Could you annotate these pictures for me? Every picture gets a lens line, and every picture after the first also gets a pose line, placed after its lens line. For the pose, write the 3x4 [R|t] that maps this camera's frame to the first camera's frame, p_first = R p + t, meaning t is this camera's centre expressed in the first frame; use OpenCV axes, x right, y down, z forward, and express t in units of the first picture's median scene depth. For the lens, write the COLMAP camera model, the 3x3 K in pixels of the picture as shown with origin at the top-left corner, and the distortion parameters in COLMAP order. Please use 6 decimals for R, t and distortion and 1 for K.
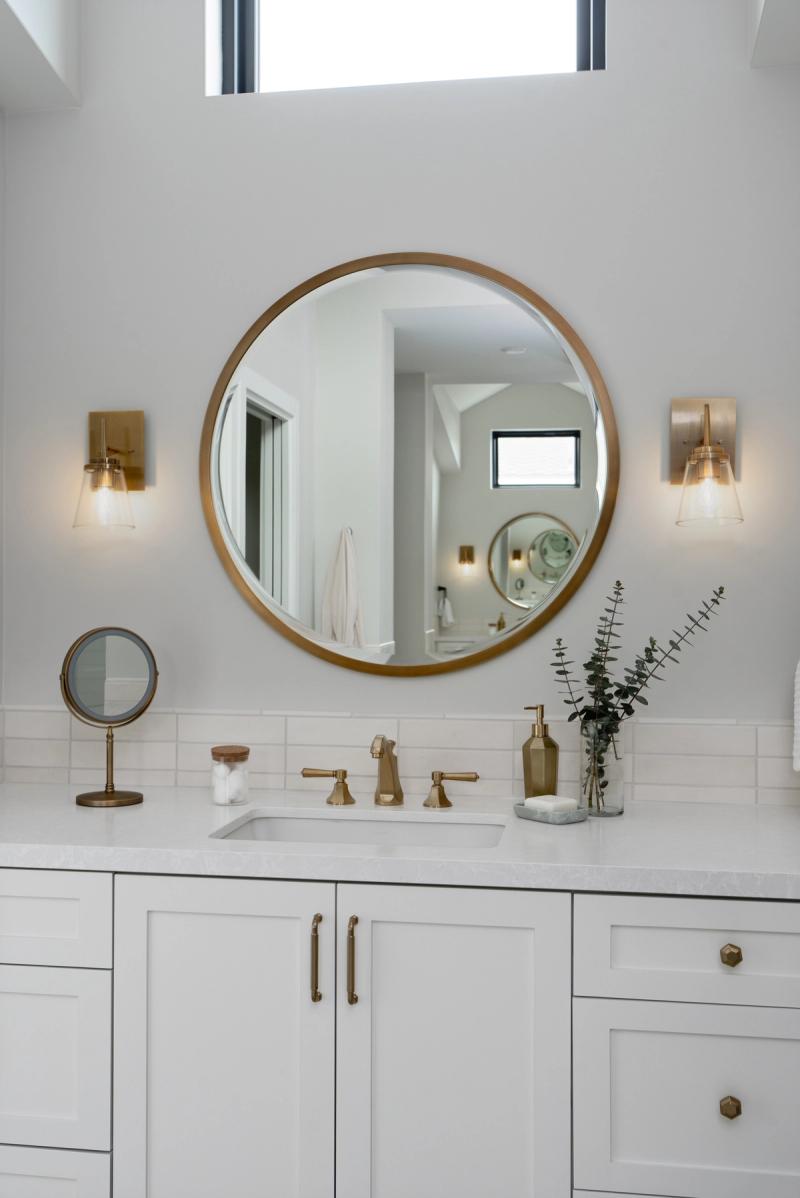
lens RADIAL K [[1137.9, 0, 394.3], [0, 1137.9, 592.9], [0, 0, 1]] dist [0.021829, 0.000000]
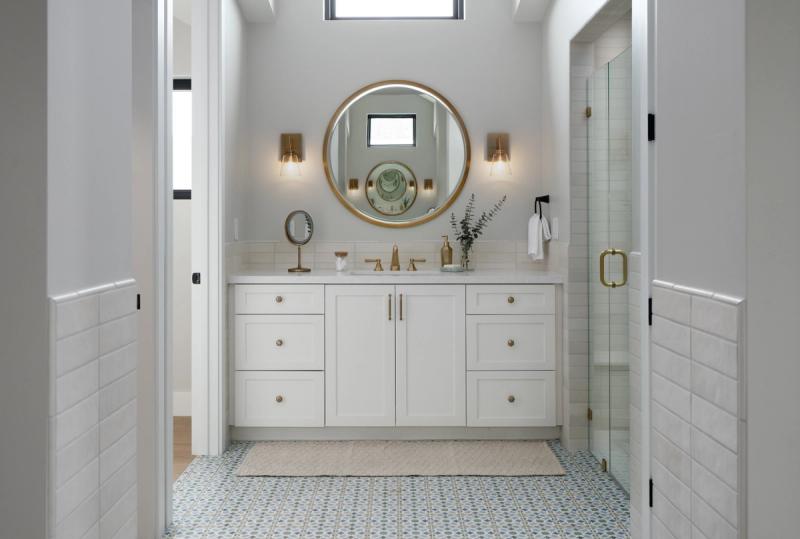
lens RADIAL K [[755.7, 0, 369.8], [0, 755.7, 188.3], [0, 0, 1]] dist [0.007883, 0.000000]
pose [[0.992119, -0.002040, 0.125283, -0.315833], [0.005332, 0.999649, -0.025949, 0.024453], [-0.125186, 0.026412, 0.991782, -0.934033]]
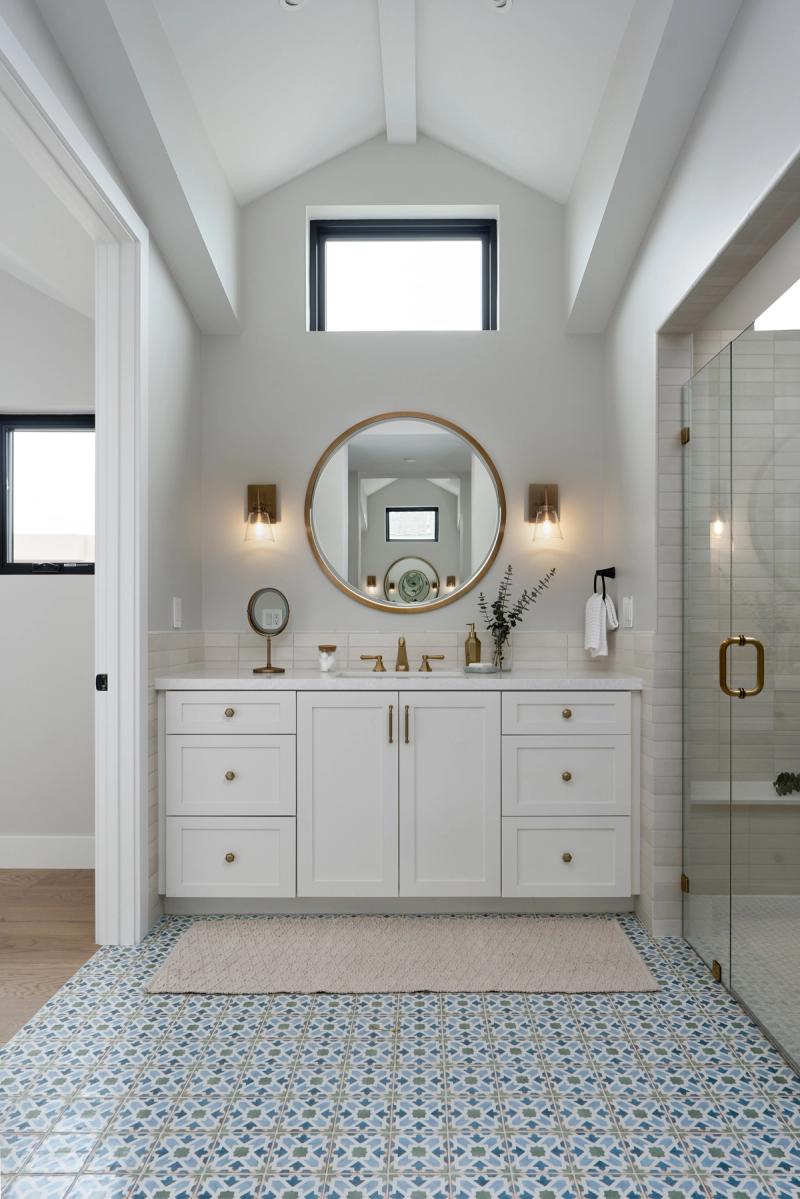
lens RADIAL K [[727.8, 0, 406.0], [0, 727.8, 605.2], [0, 0, 1]] dist [0.022912, 0.003898]
pose [[0.990197, -0.002150, 0.139660, -0.189394], [0.003783, 0.999928, -0.011429, 0.078177], [-0.139625, 0.011846, 0.990134, -0.353658]]
